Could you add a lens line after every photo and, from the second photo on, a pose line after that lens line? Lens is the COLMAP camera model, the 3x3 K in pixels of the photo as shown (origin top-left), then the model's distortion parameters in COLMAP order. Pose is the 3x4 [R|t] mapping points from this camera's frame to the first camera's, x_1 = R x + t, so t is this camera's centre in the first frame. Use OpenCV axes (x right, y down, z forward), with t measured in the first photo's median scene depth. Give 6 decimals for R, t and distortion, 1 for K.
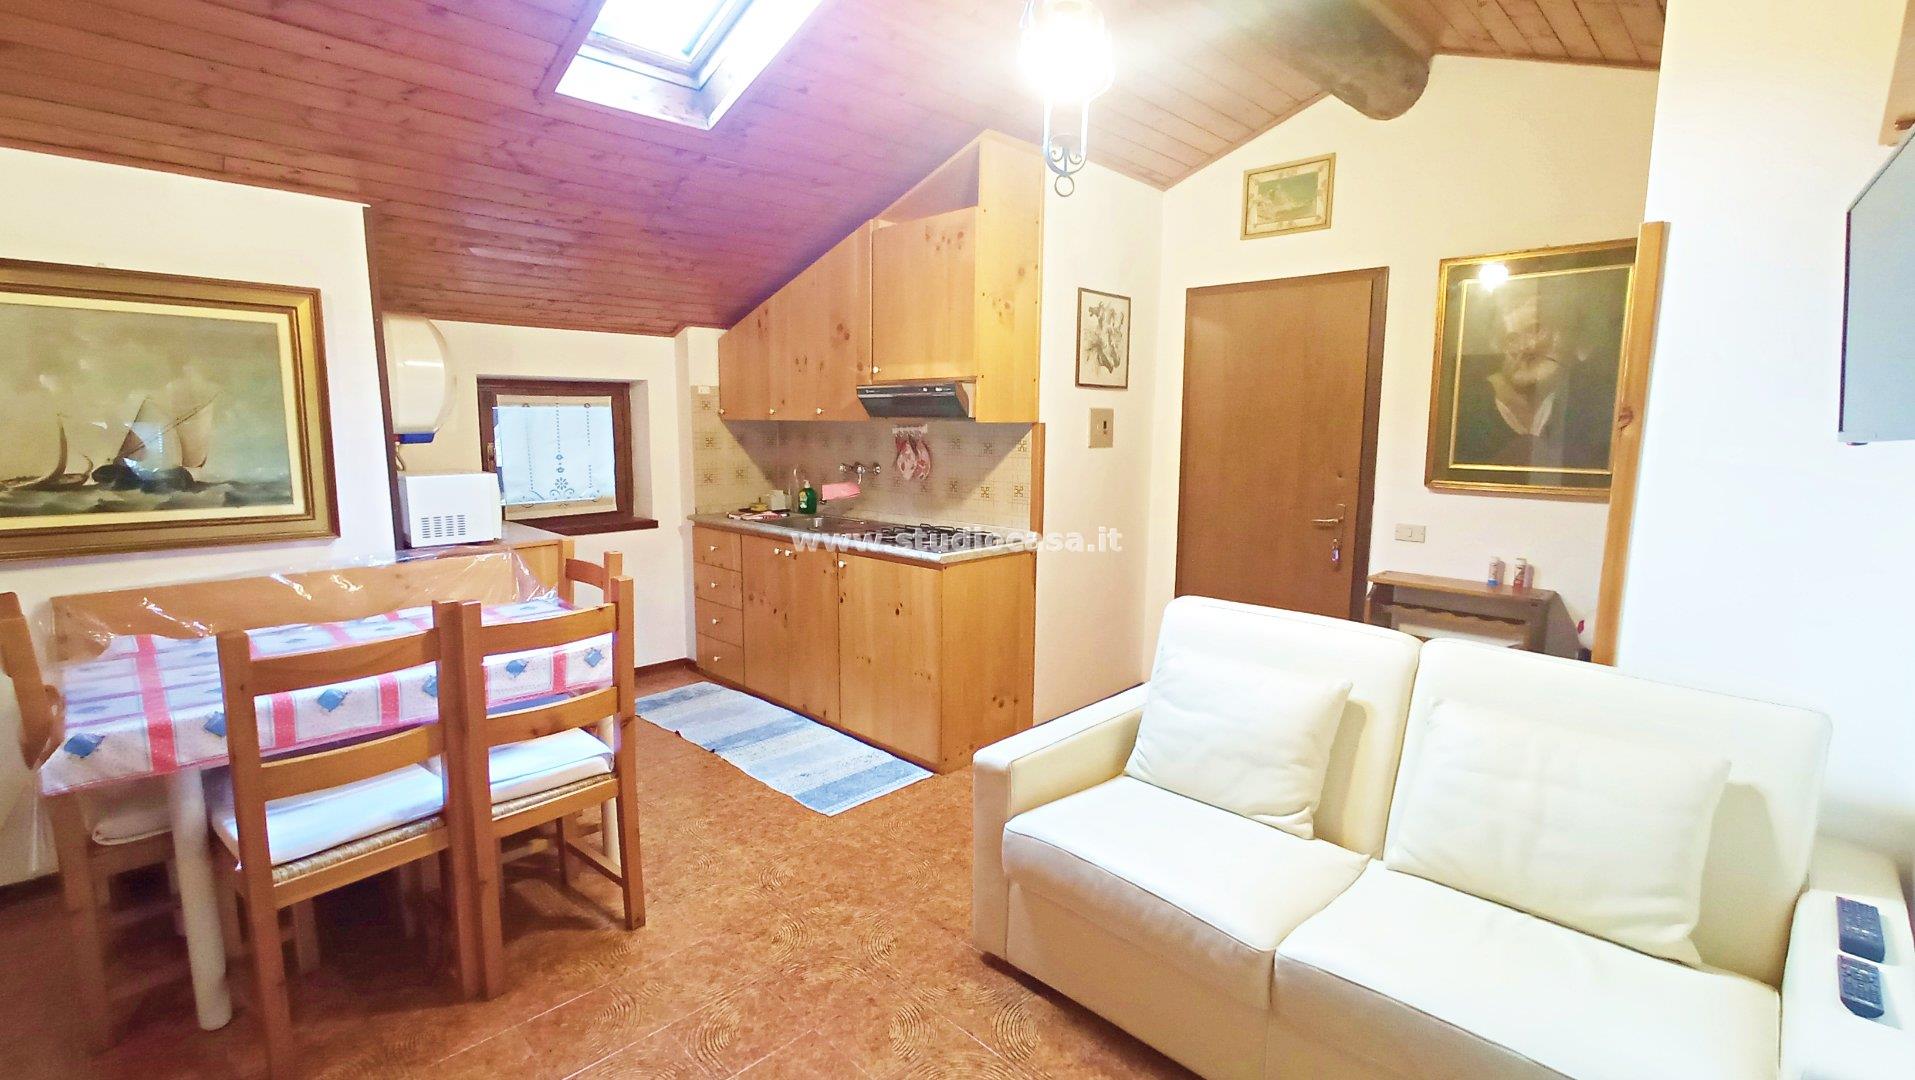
lens RADIAL K [[868.1, 0, 955.0], [0, 868.1, 532.4], [0, 0, 1]] dist [-0.060691, 0.017998]
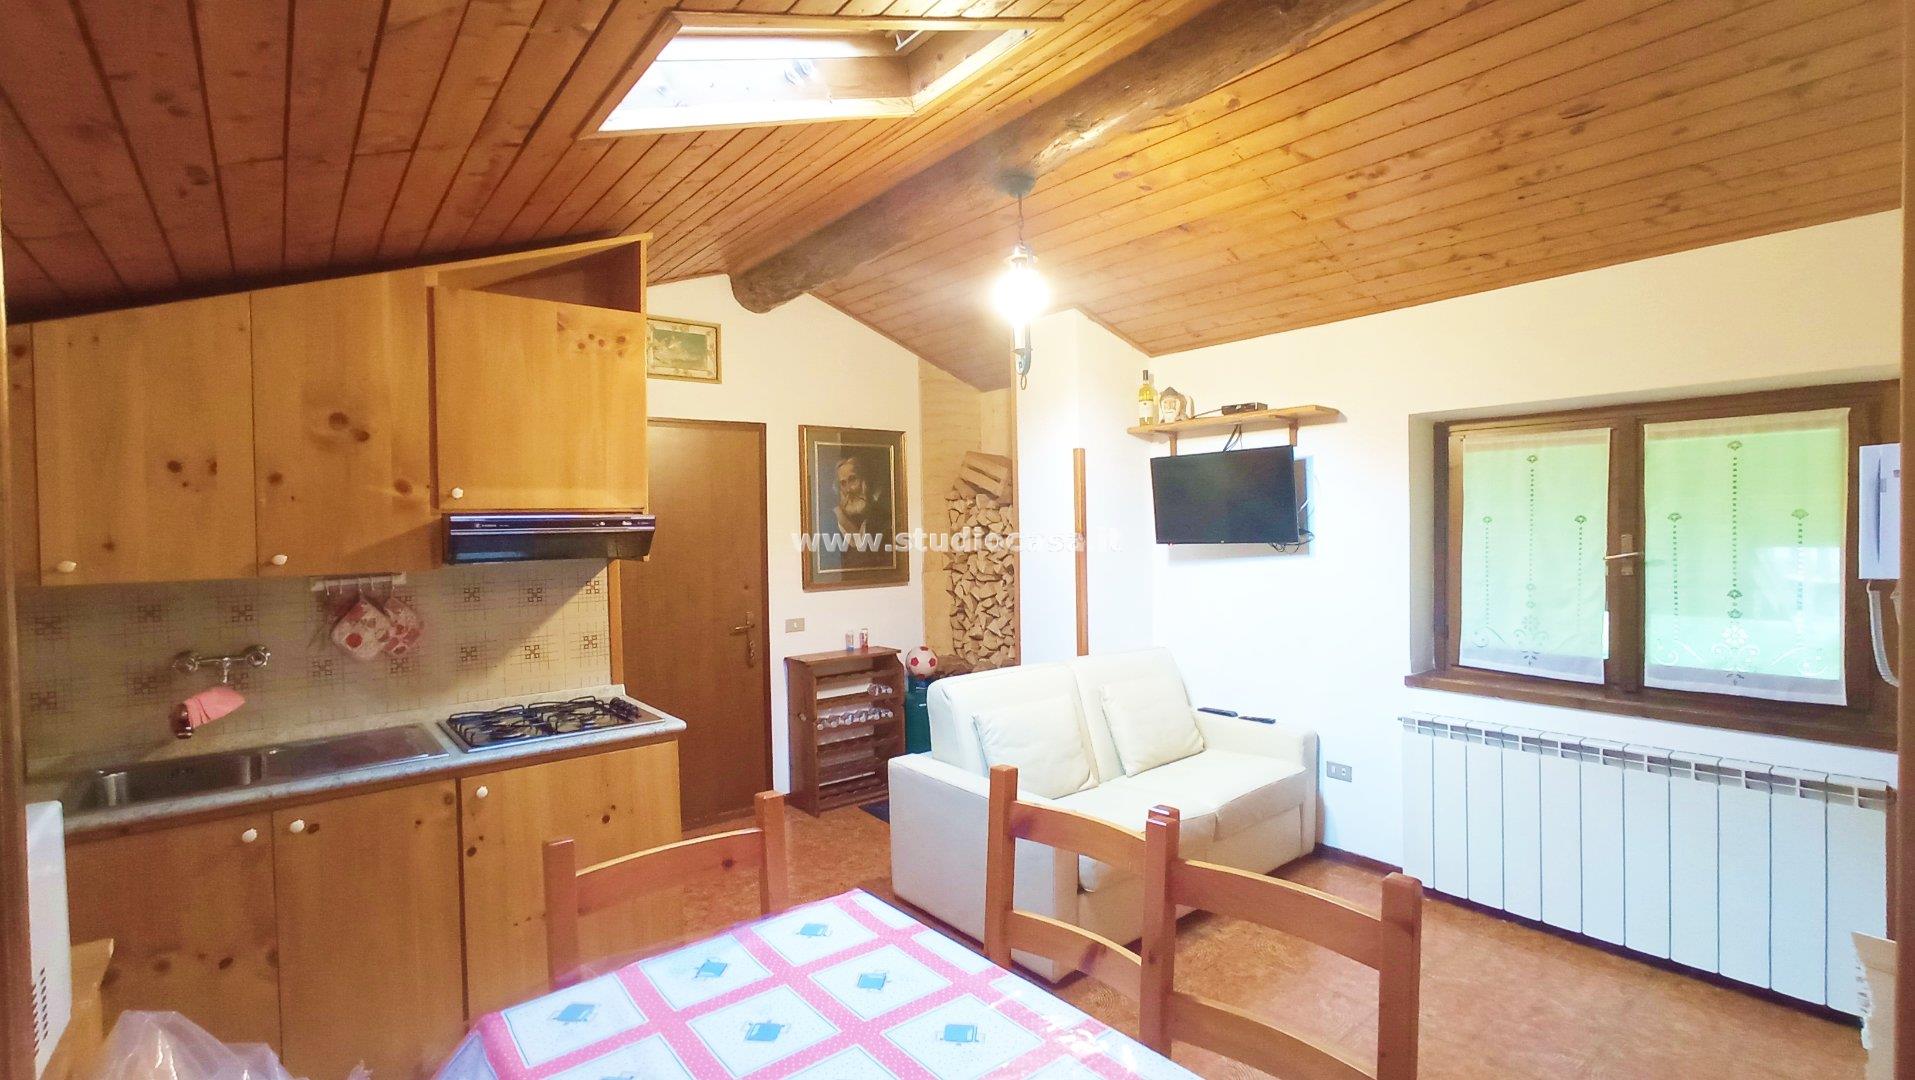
lens RADIAL K [[863.3, 0, 957.4], [0, 863.3, 537.5], [0, 0, 1]] dist [-0.027405, 0.019569]
pose [[0.103768, -0.028647, 0.994189, -0.711823], [0.146196, 0.989167, 0.013243, -0.105910], [-0.983798, 0.143973, 0.106831, 0.551284]]
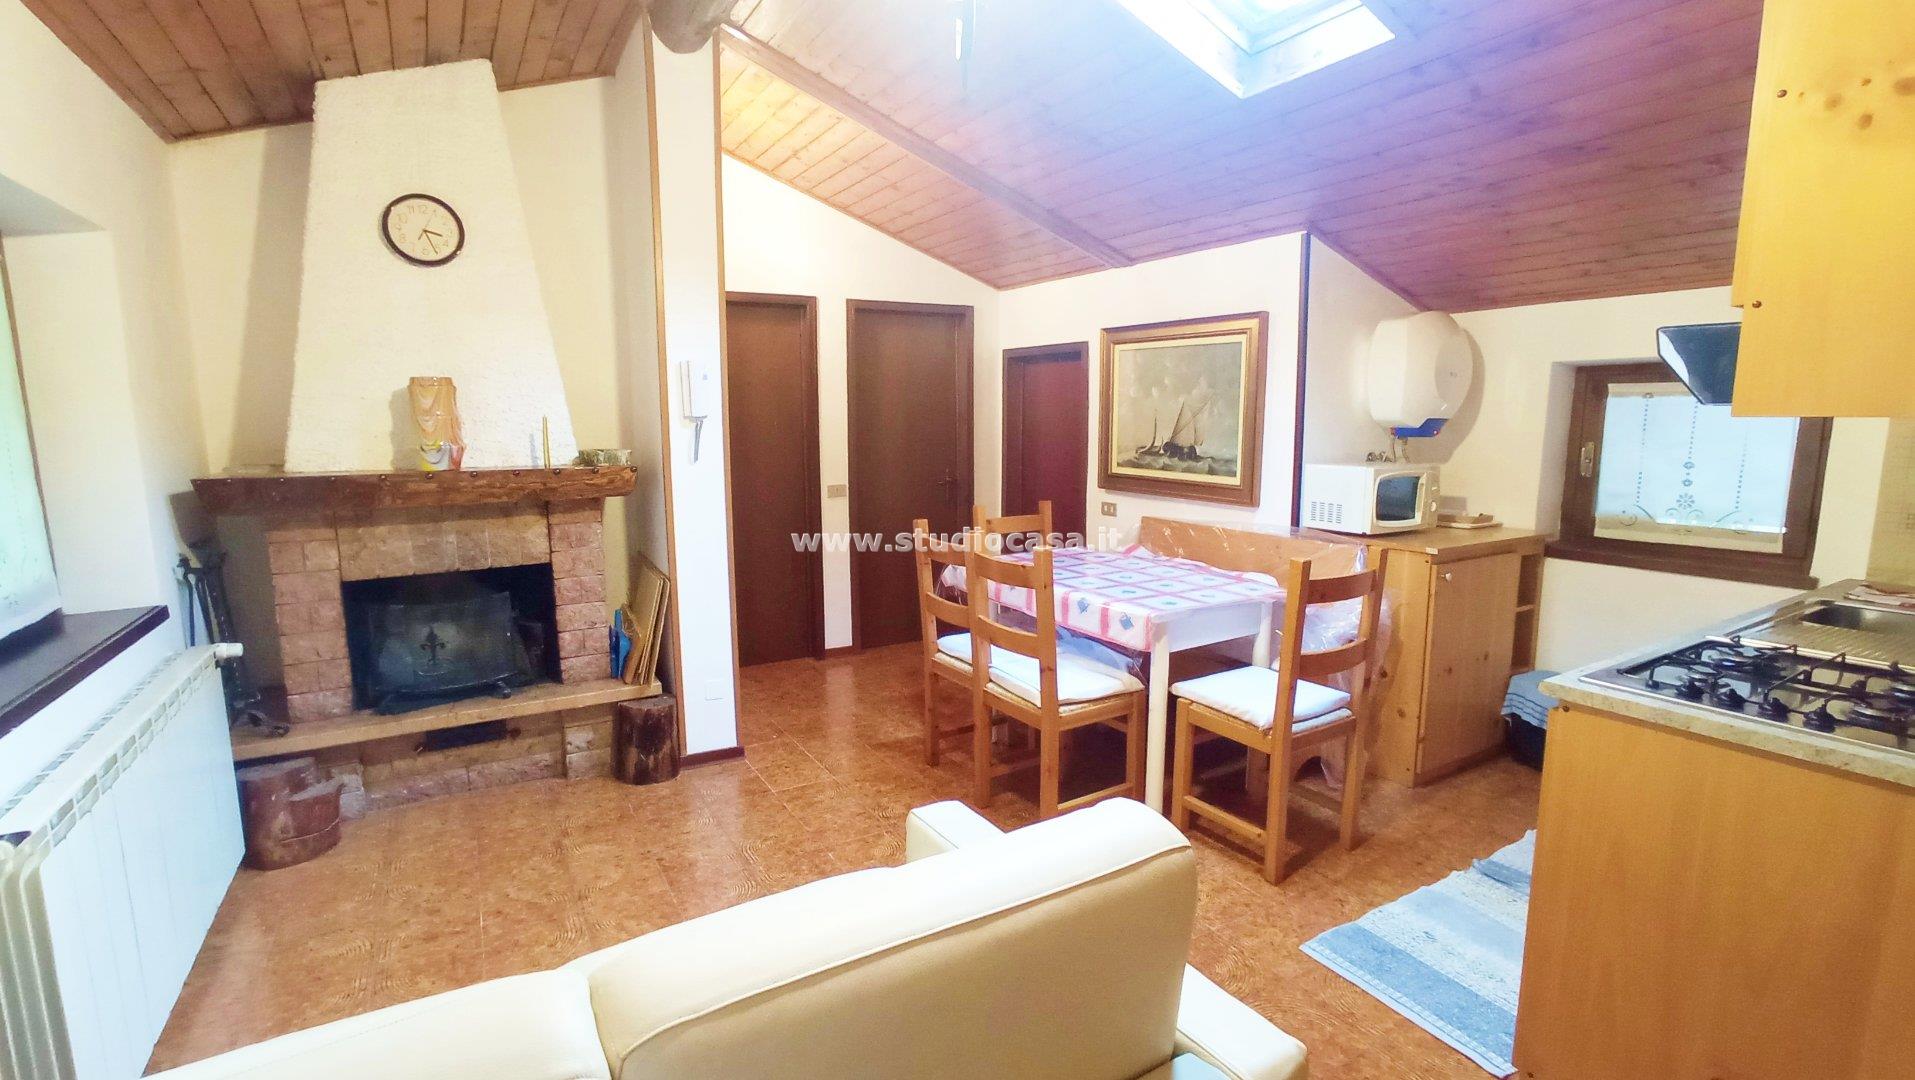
lens RADIAL K [[860.9, 0, 956.8], [0, 860.9, 536.4], [0, 0, 1]] dist [-0.024611, 0.017428]
pose [[-0.240625, 0.132962, -0.961468, 0.469969], [-0.123621, 0.978308, 0.166229, -0.084526], [0.962713, 0.158857, -0.218969, 0.662153]]
